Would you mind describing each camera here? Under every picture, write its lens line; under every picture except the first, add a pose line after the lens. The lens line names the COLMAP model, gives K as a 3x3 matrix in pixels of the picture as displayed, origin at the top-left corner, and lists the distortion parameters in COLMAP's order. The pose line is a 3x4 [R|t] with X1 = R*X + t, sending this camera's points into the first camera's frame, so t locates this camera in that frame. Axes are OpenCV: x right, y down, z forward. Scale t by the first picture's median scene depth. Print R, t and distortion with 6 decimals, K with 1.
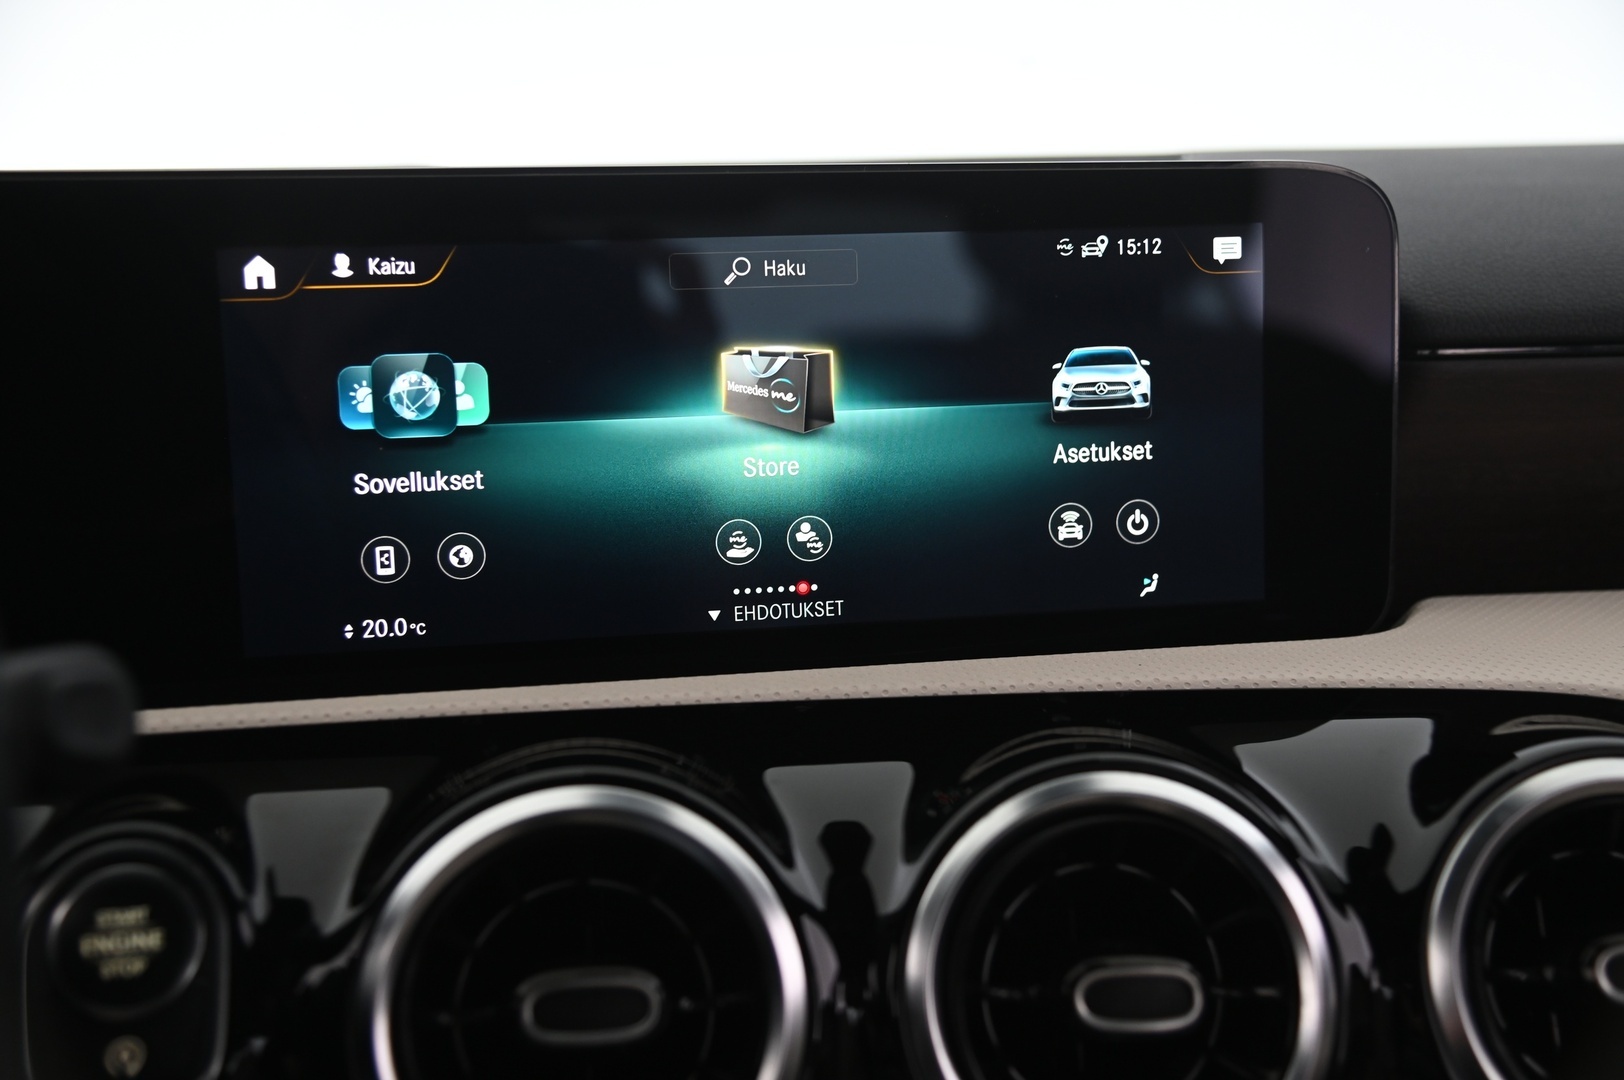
lens RADIAL K [[1869.6, 0, 812.3], [0, 1869.6, 540.9], [0, 0, 1]] dist [0.047914, 0.020744]
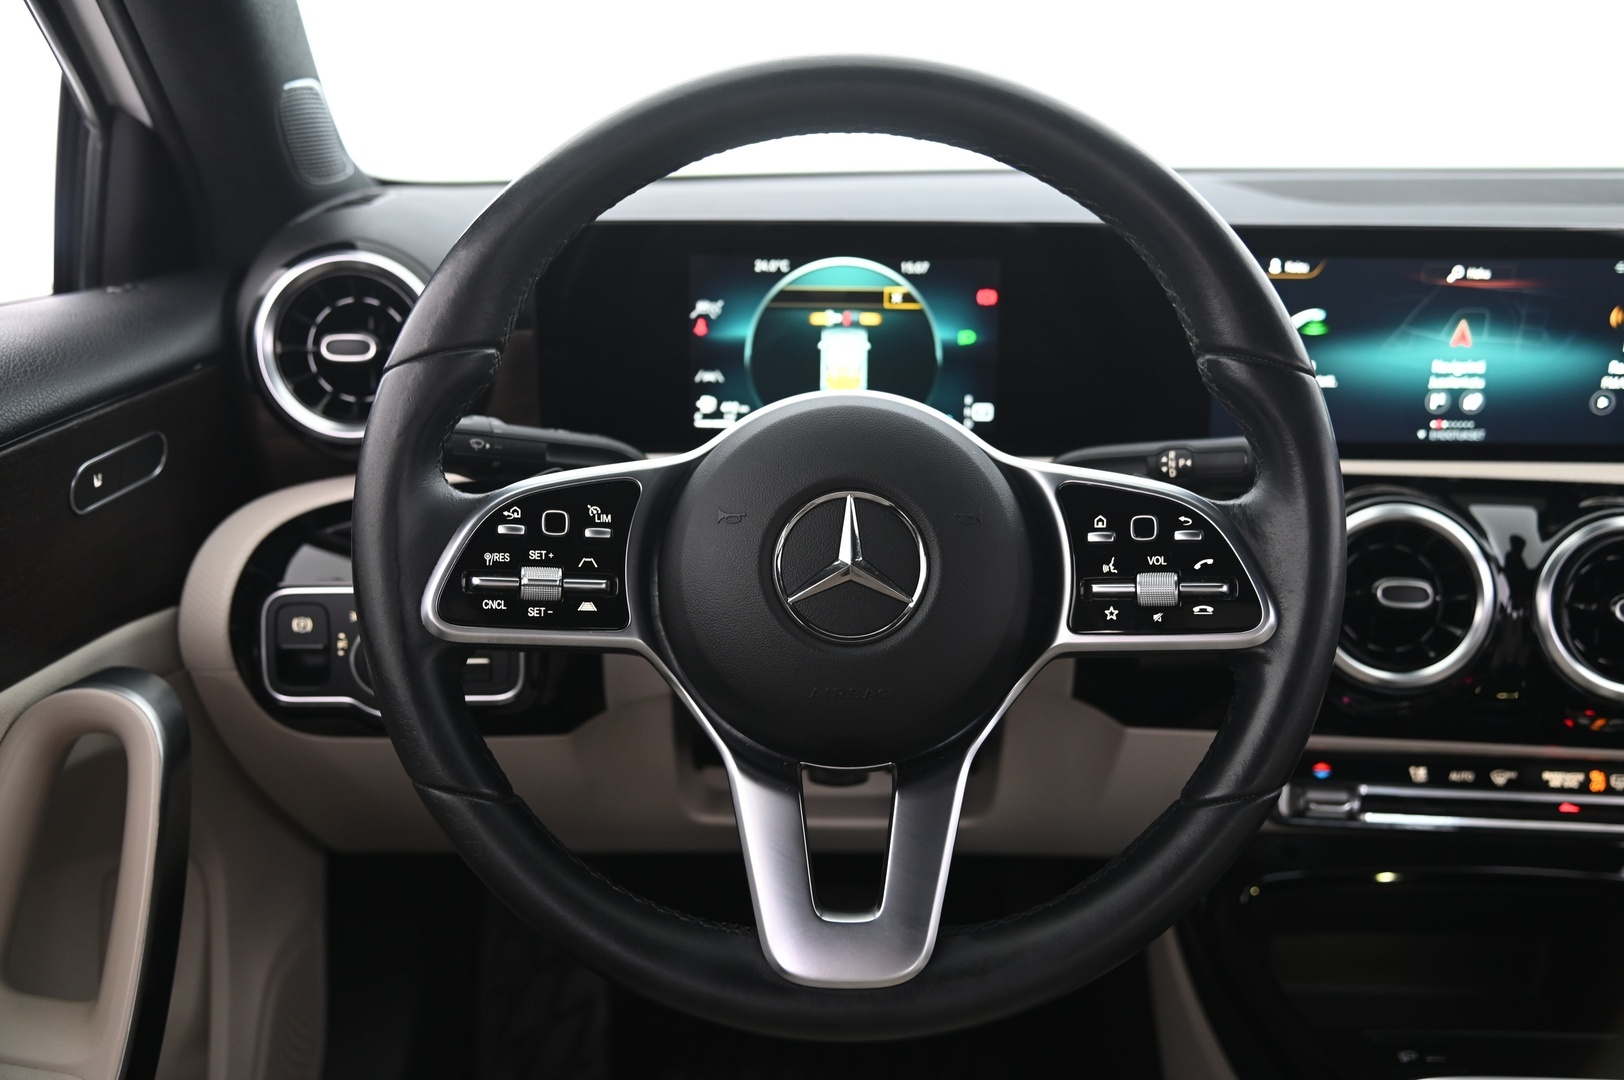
lens RADIAL K [[1574.1, 0, 811.0], [0, 1574.1, 544.1], [0, 0, 1]] dist [-0.007165, 0.129072]
pose [[0.983672, 0.083302, -0.159531, -0.481088], [-0.061705, 0.988806, 0.135849, -0.041851], [0.169062, -0.123787, 0.977801, -0.984642]]
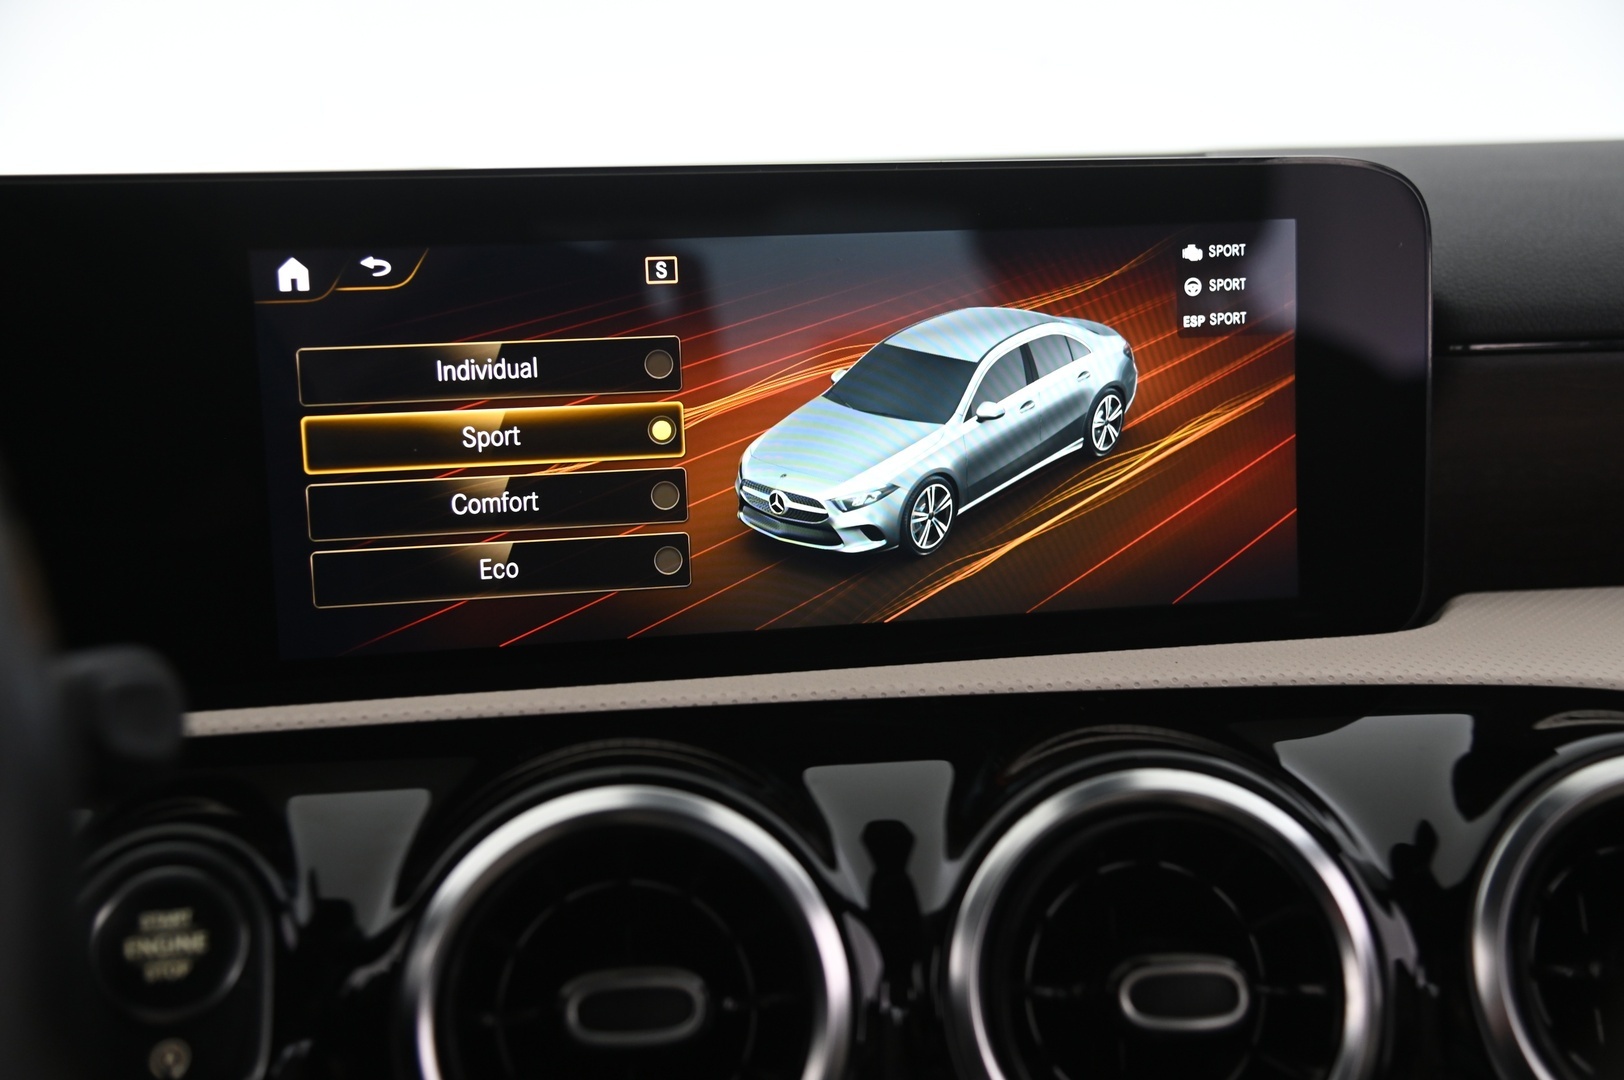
lens RADIAL K [[1869.6, 0, 812.3], [0, 1869.6, 540.9], [0, 0, 1]] dist [0.047914, 0.020744]
pose [[0.999981, -0.005931, -0.001895, -0.017657], [0.005926, 0.999980, -0.002364, 0.002862], [0.001909, 0.002353, 0.999995, 0.002120]]
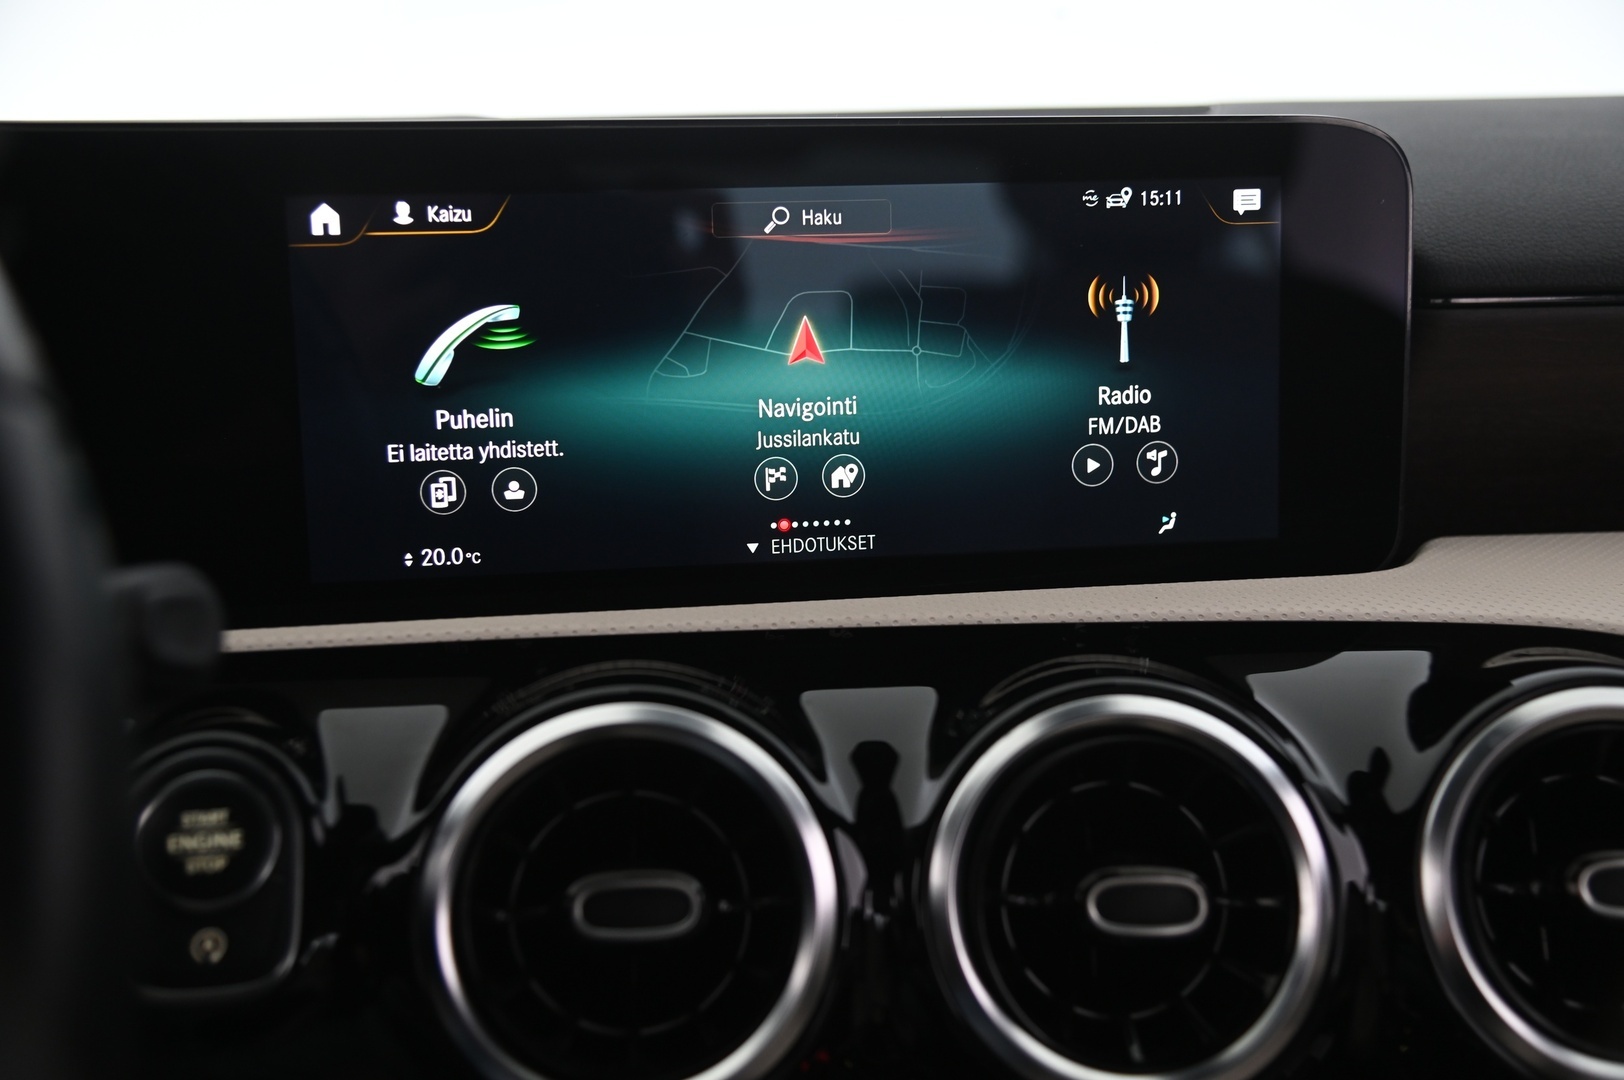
lens RADIAL K [[1869.6, 0, 812.3], [0, 1869.6, 540.9], [0, 0, 1]] dist [0.047914, 0.020744]
pose [[0.999775, 0.008101, -0.019627, 0.002119], [-0.007536, 0.999559, 0.028735, 0.005815], [0.019851, -0.028581, 0.999394, -0.058107]]
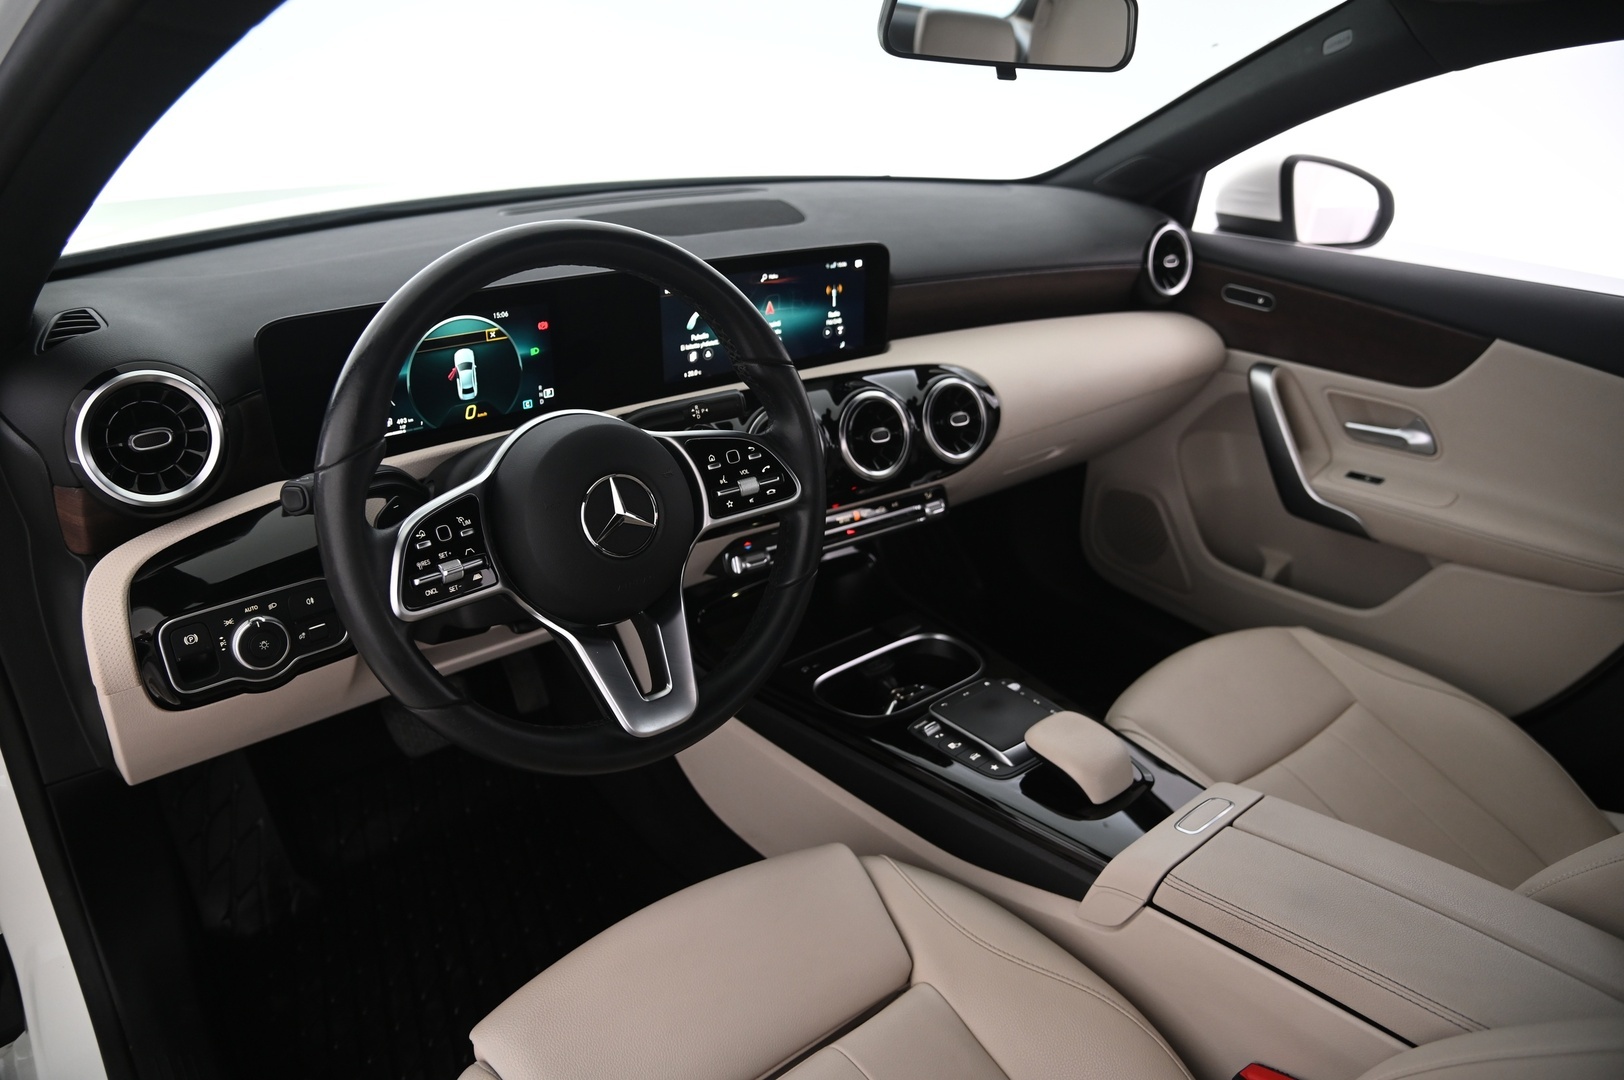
lens RADIAL K [[1099.9, 0, 804.1], [0, 1099.9, 533.7], [0, 0, 1]] dist [-0.091660, 0.007864]
pose [[0.866465, -0.163005, 0.471877, -1.262317], [0.025946, 0.958620, 0.283504, -0.303370], [-0.498563, -0.233403, 0.834840, -1.244965]]
